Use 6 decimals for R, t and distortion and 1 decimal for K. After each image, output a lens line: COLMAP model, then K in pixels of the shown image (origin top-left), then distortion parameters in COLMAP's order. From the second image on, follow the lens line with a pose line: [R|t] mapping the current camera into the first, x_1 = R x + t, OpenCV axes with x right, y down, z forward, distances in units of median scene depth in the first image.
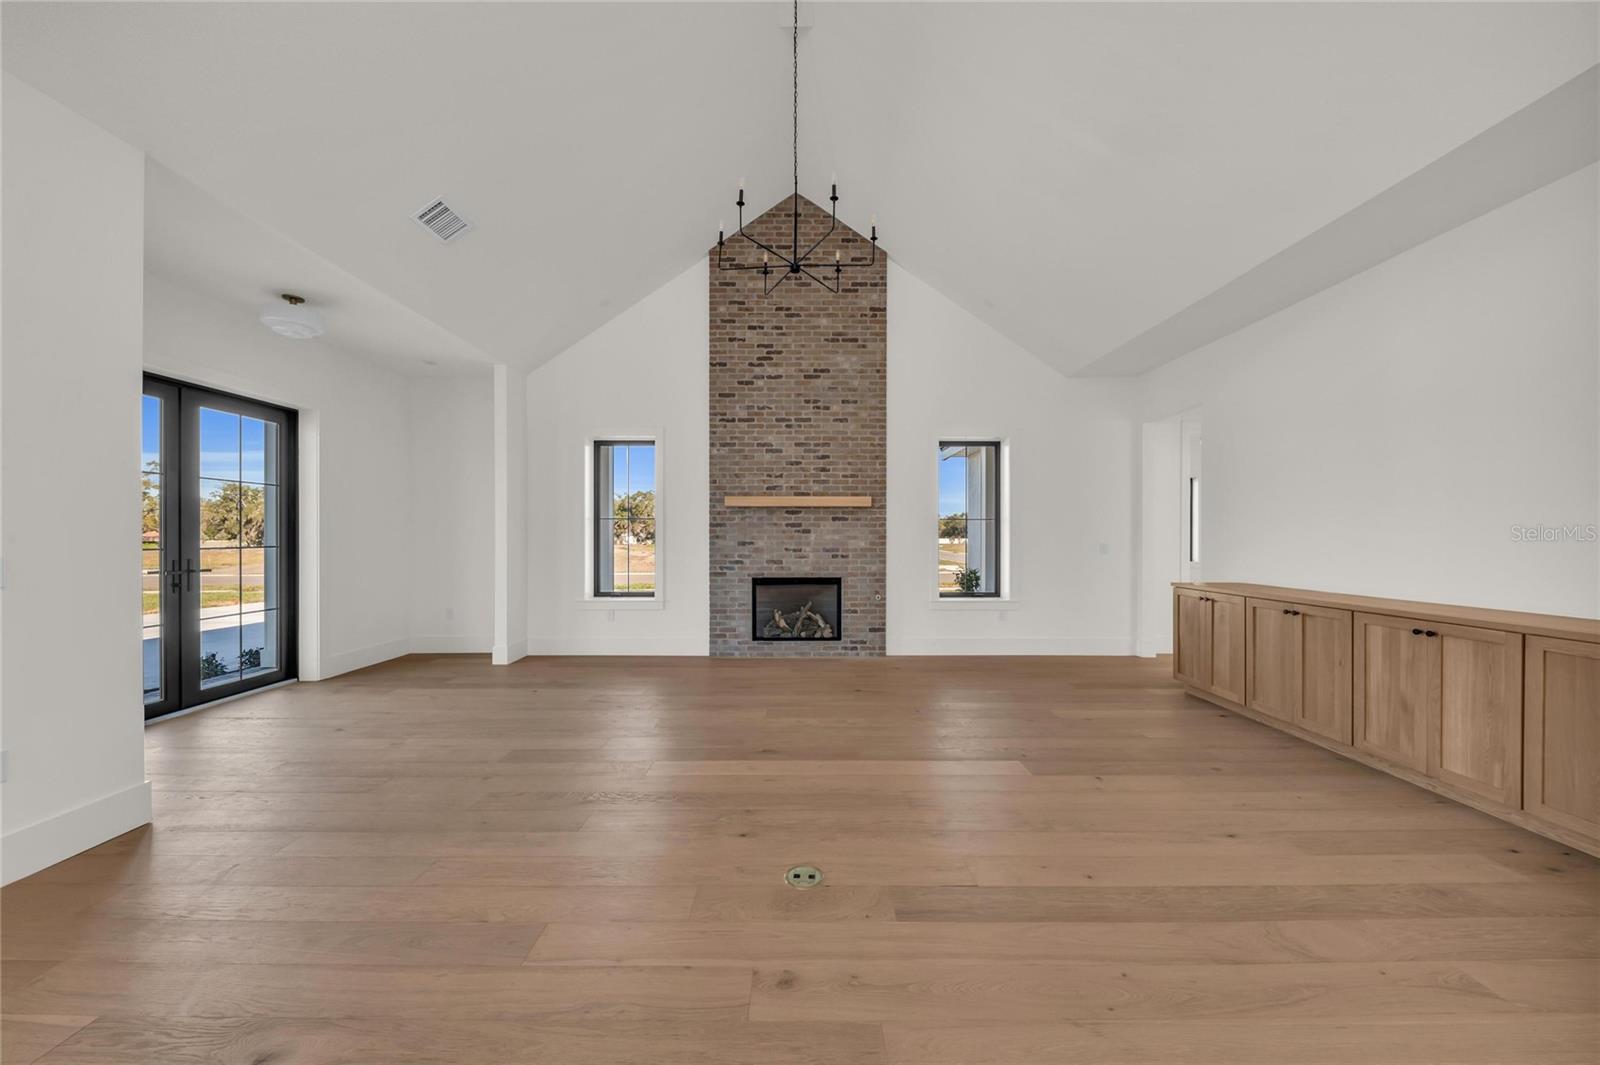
lens RADIAL K [[554.9, 0, 799.1], [0, 554.9, 536.1], [0, 0, 1]] dist [0.001351, -0.000090]
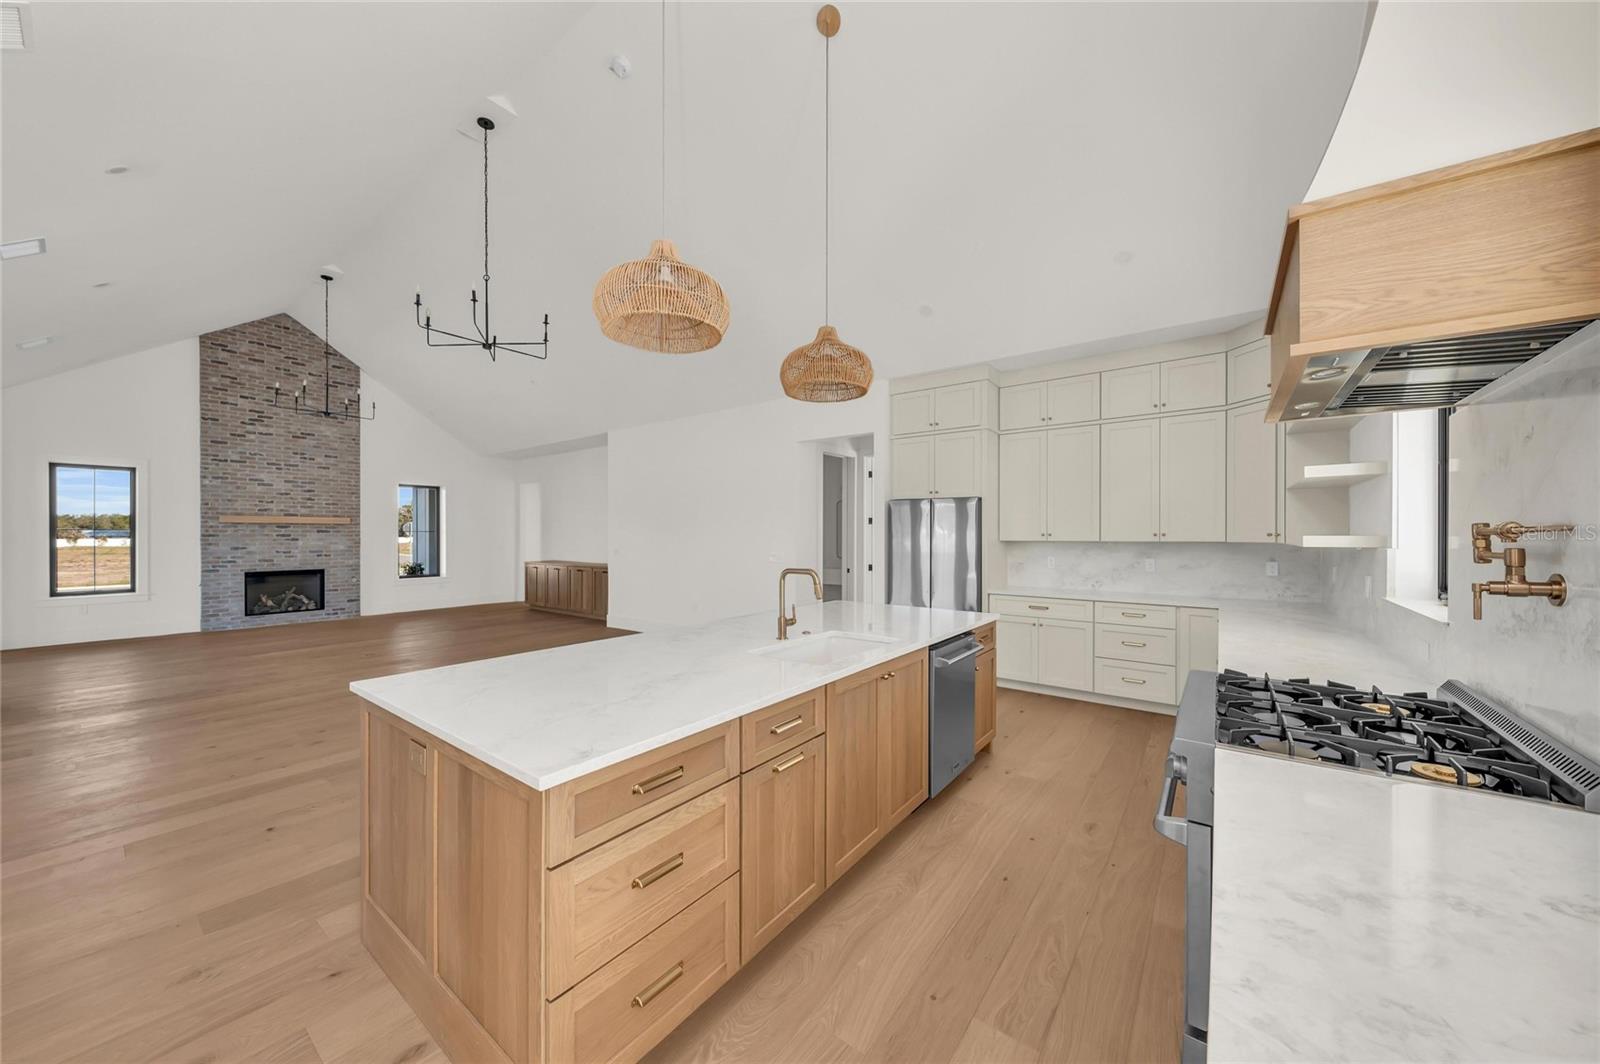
lens RADIAL K [[554.7, 0, 800.1], [0, 554.7, 536.2], [0, 0, 1]] dist [0.016368, -0.008784]
pose [[0.606102, -0.002866, 0.795382, -0.362154], [0.000185, 0.999994, 0.003462, -0.022455], [-0.795387, -0.001951, 0.606099, -1.010993]]
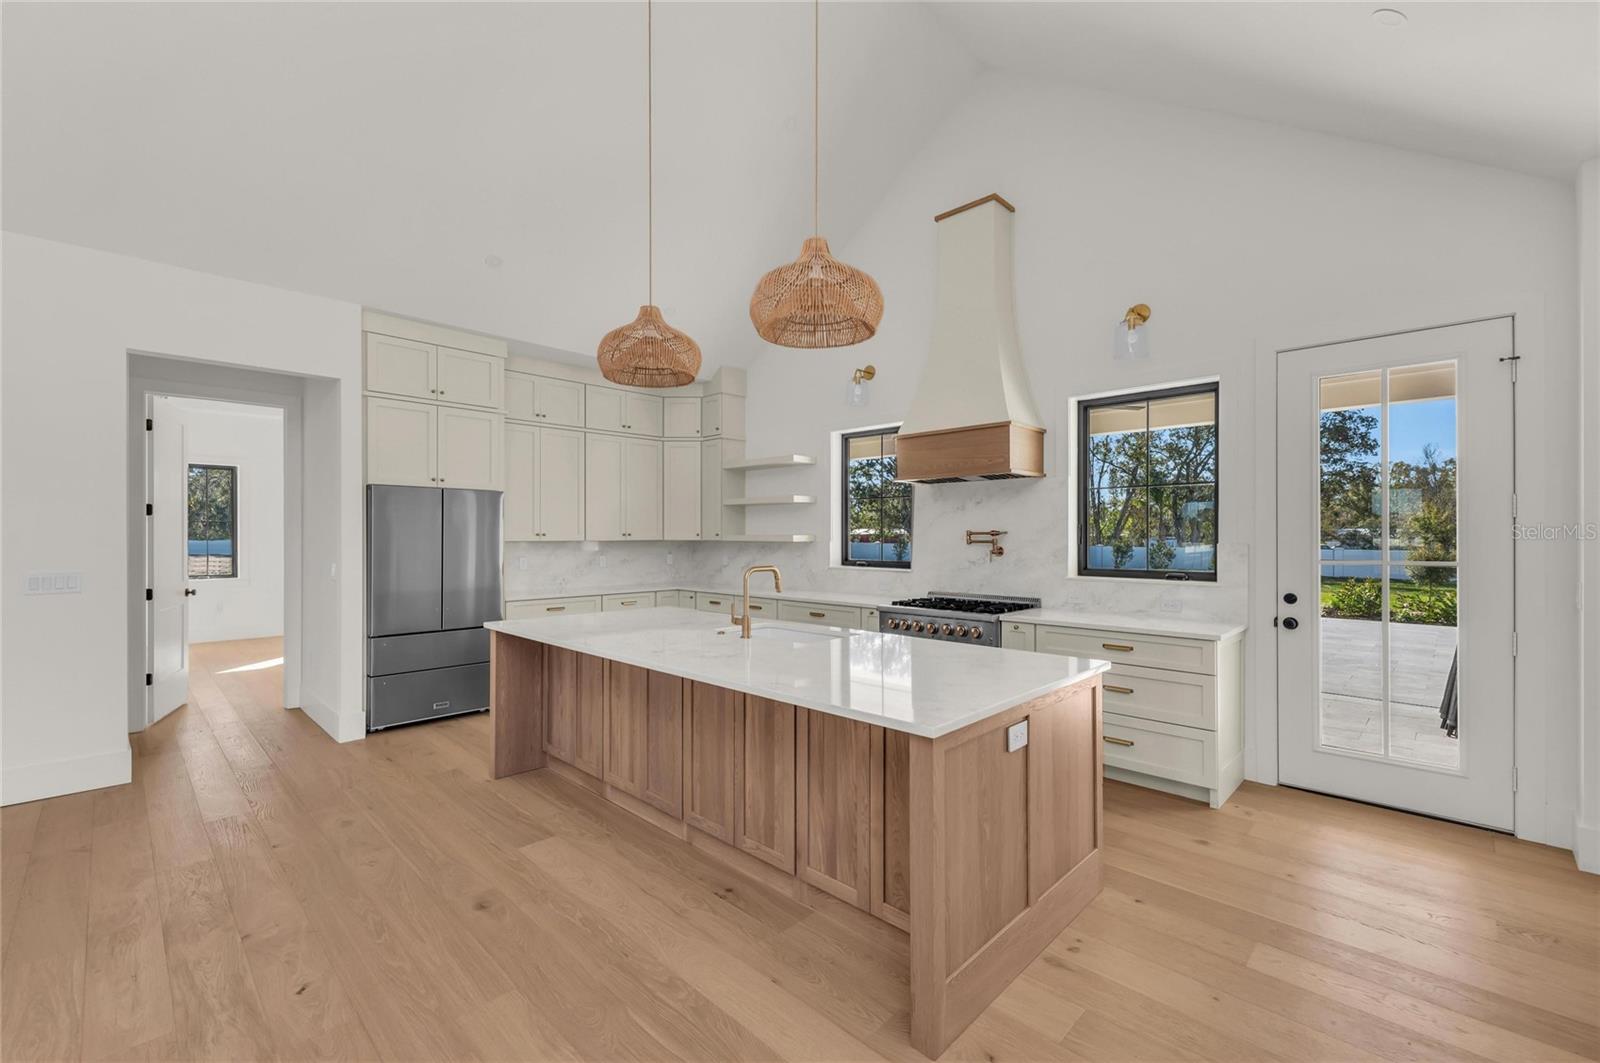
lens RADIAL K [[669.5, 0, 798.7], [0, 669.5, 535.7], [0, 0, 1]] dist [0.007104, 0.000199]
pose [[-0.713799, -0.001747, 0.700349, -0.430604], [-0.000230, 0.999997, 0.002260, -0.022579], [-0.700351, 0.001452, -0.713797, -0.338204]]
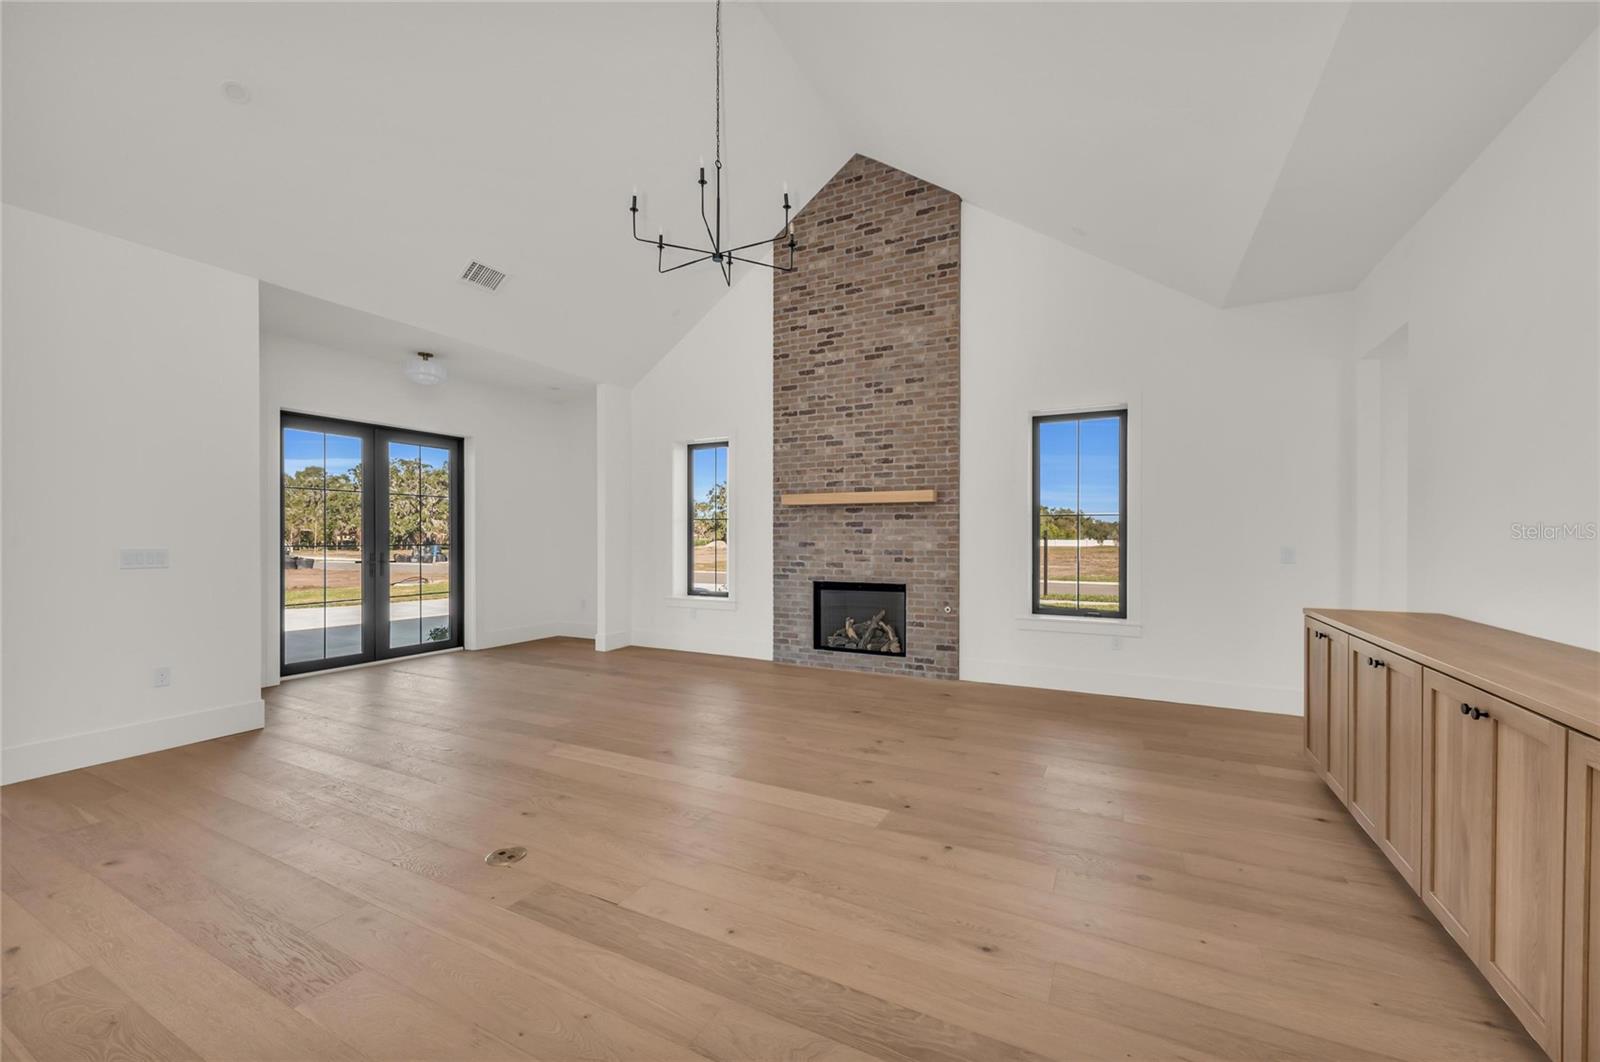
lens RADIAL K [[619.0, 0, 809.4], [0, 619.0, 538.9], [0, 0, 1]] dist [0.004720, -0.000080]
pose [[0.892728, 0.002092, -0.450591, 0.377957], [-0.000713, 0.999995, 0.003231, 0.000629], [0.450595, -0.002563, 0.892725, 0.070126]]
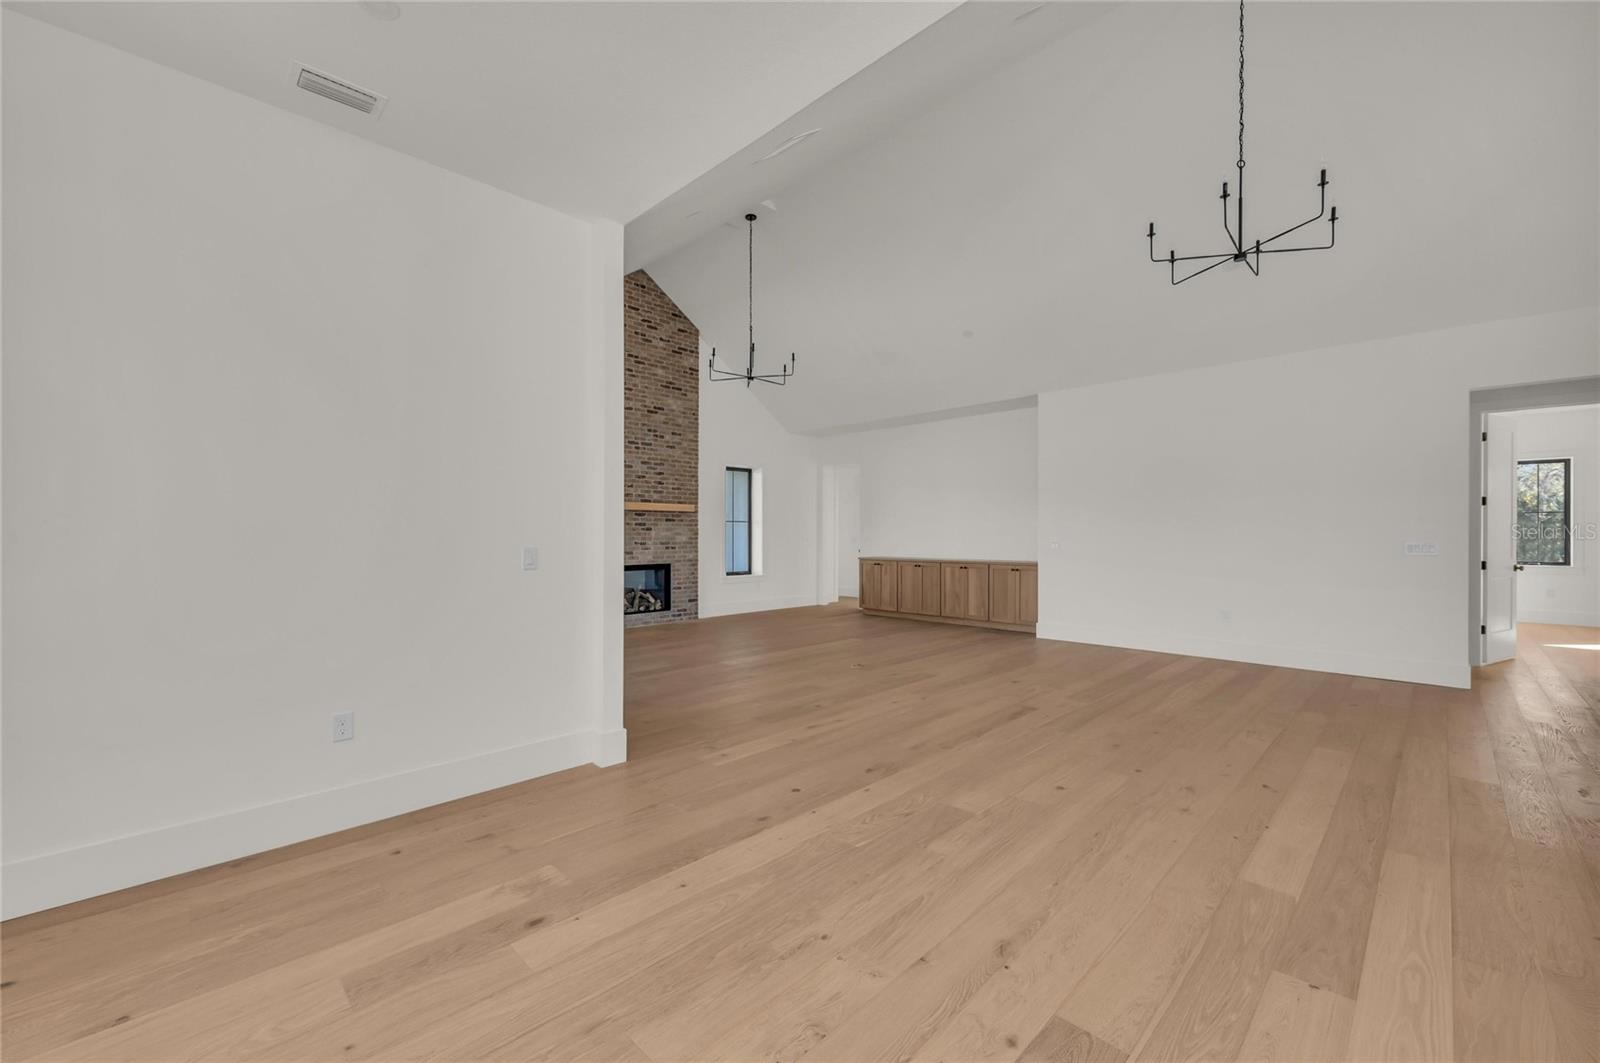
lens RADIAL K [[642.8, 0, 797.3], [0, 642.8, 536.3], [0, 0, 1]] dist [0.002455, -0.000434]
pose [[0.709035, -0.003160, 0.705166, -0.810578], [-0.000449, 0.999988, 0.004932, 0.000539], [-0.705173, -0.003813, 0.709025, -0.326239]]
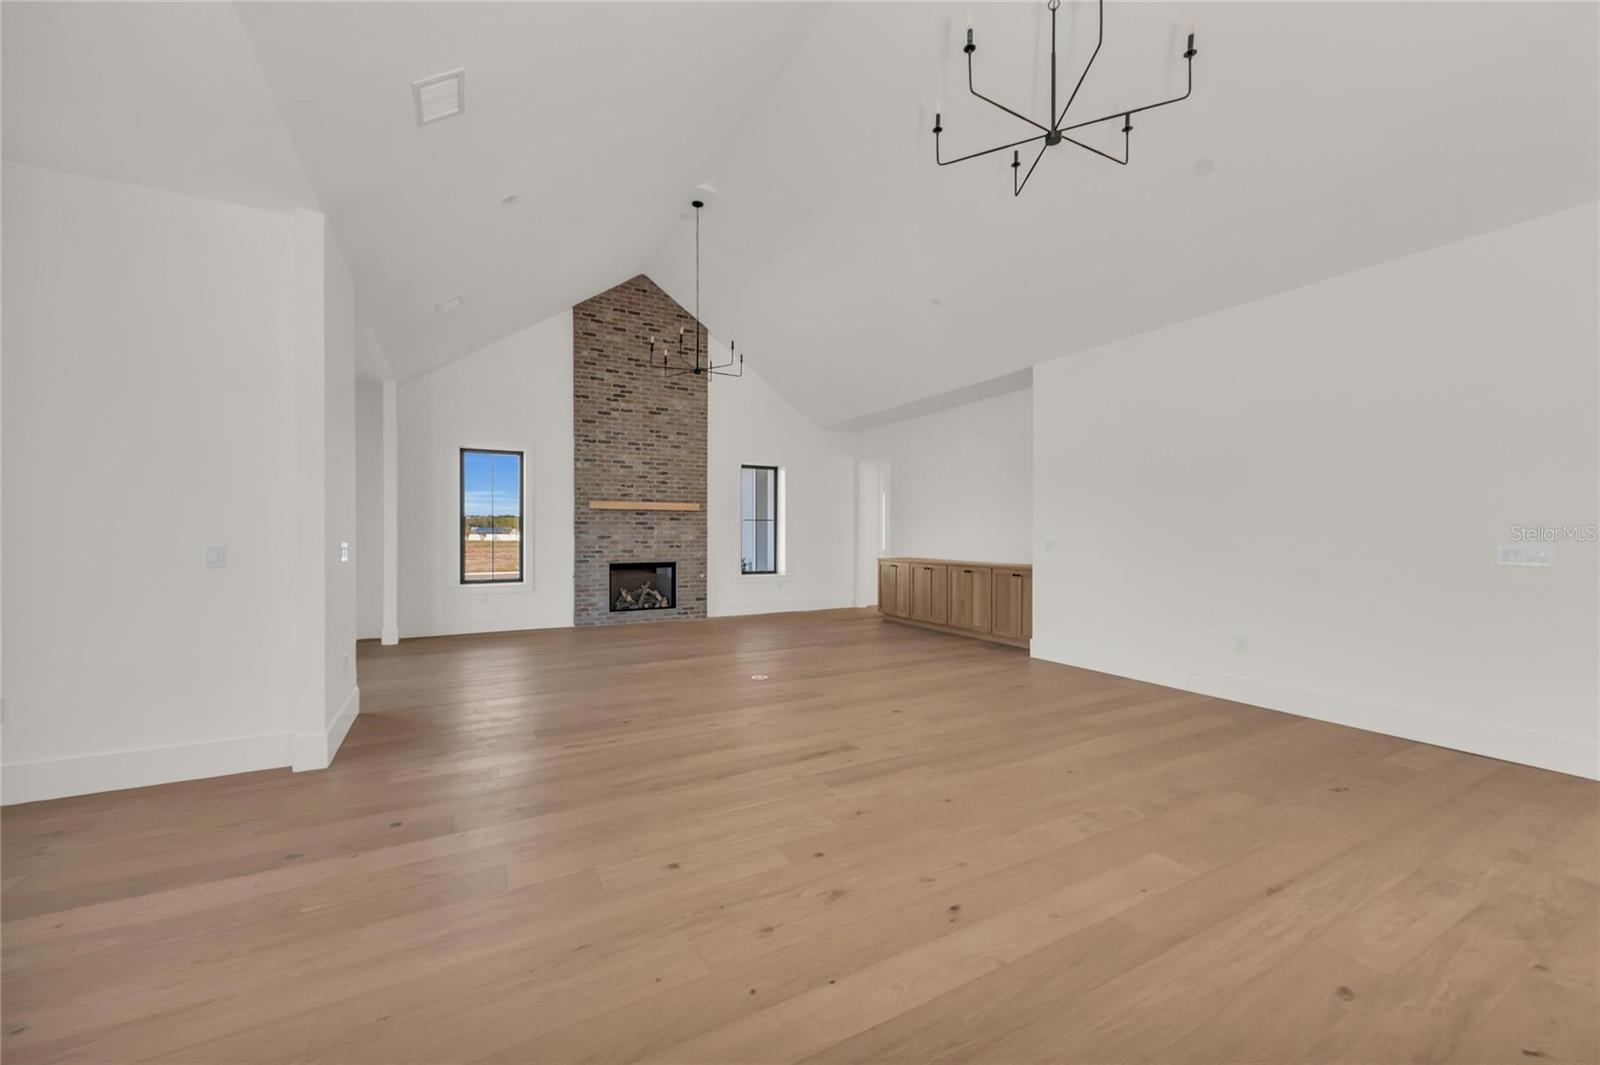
lens RADIAL K [[619.4, 0, 800.5], [0, 619.4, 535.8], [0, 0, 1]] dist [0.000768, -0.000212]
pose [[0.878366, -0.001899, 0.477985, -0.384758], [-0.000984, 0.999983, 0.005780, 0.000955], [-0.477988, -0.005547, 0.878349, -0.487416]]
